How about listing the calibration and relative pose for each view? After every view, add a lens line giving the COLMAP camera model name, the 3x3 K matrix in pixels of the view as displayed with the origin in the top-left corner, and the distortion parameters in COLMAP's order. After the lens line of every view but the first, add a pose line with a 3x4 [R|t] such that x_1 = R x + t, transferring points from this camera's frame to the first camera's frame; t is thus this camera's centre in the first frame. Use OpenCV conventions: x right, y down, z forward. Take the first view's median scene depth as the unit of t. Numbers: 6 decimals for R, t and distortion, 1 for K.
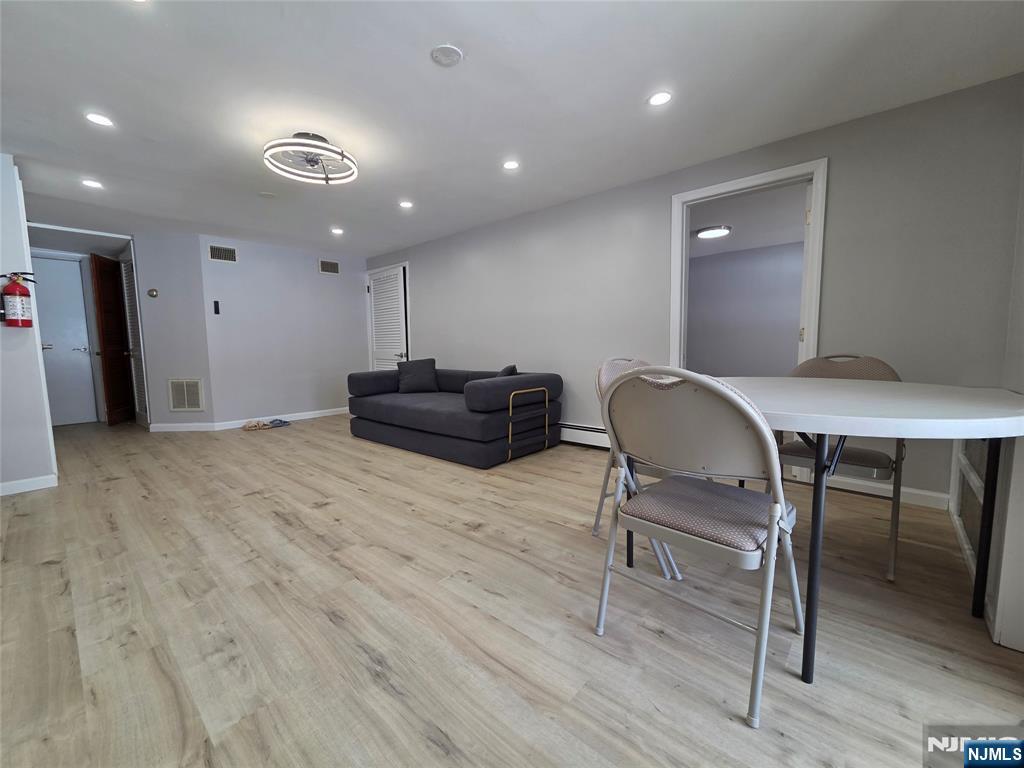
lens RADIAL K [[409.7, 0, 512.0], [0, 409.7, 384.0], [0, 0, 1]] dist [0.002691, 0.000226]
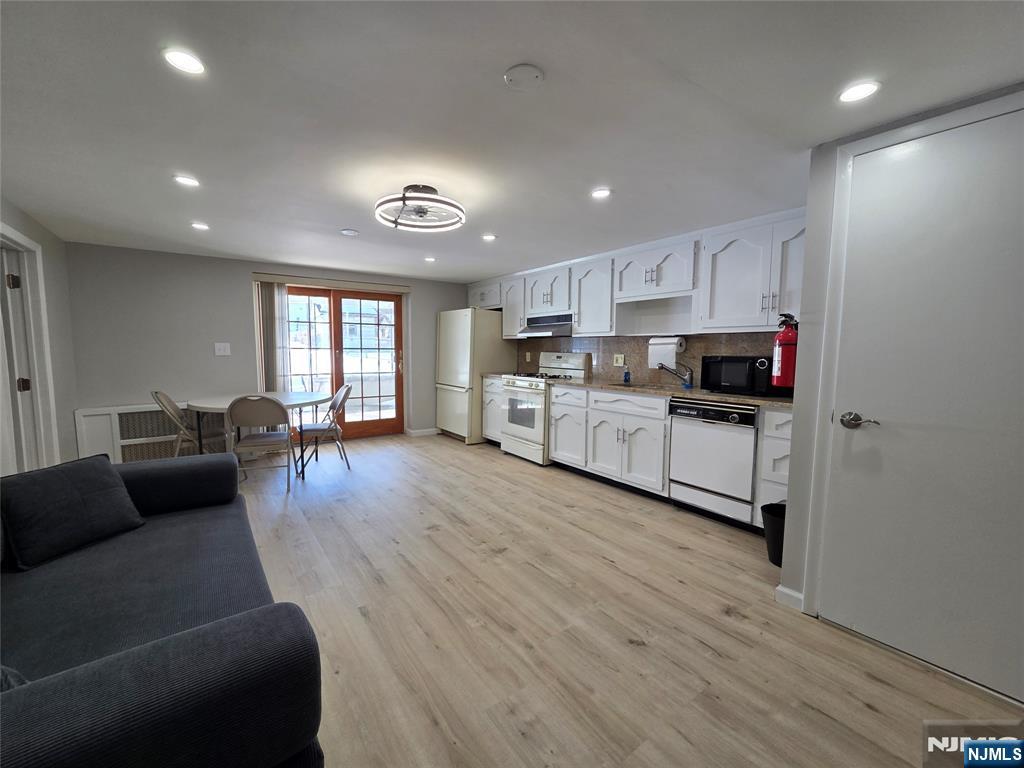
lens RADIAL K [[409.7, 0, 512.0], [0, 409.7, 384.0], [0, 0, 1]] dist [0.002691, 0.000226]
pose [[-0.976902, -0.013084, 0.213286, -0.980663], [0.024989, 0.984280, 0.174836, -0.328047], [-0.212221, 0.176128, -0.961219, 2.115814]]
